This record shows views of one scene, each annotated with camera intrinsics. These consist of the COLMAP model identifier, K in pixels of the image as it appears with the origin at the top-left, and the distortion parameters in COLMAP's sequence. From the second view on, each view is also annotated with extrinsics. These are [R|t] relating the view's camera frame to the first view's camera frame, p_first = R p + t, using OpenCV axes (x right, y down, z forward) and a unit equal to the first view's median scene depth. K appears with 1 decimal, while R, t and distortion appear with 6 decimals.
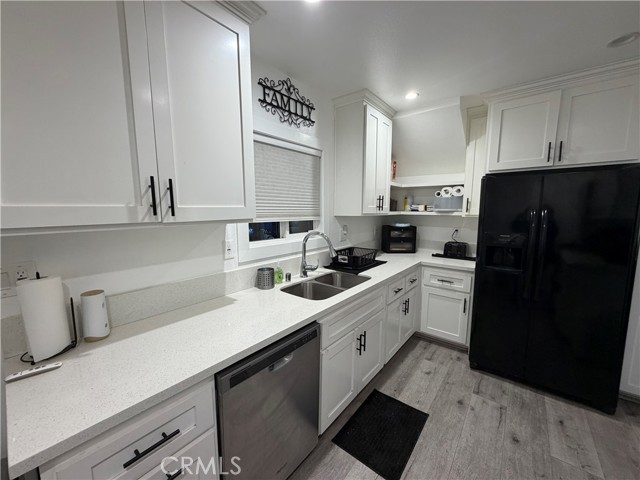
lens RADIAL K [[254.2, 0, 315.9], [0, 254.2, 242.3], [0, 0, 1]] dist [-0.001485, 0.000769]
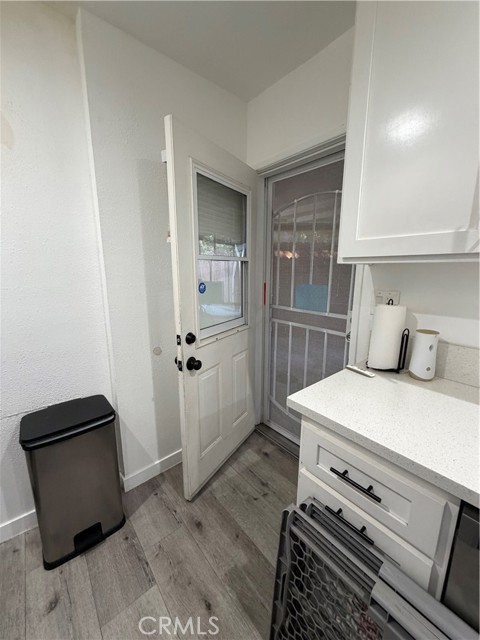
lens RADIAL K [[254.2, 0, 242.1], [0, 254.2, 319.5], [0, 0, 1]] dist [-0.001485, 0.000769]
pose [[-0.190665, 0.199259, -0.961219, 0.182597], [-0.132092, 0.965069, 0.226259, 0.028226], [0.972727, 0.170109, -0.157684, 0.461457]]
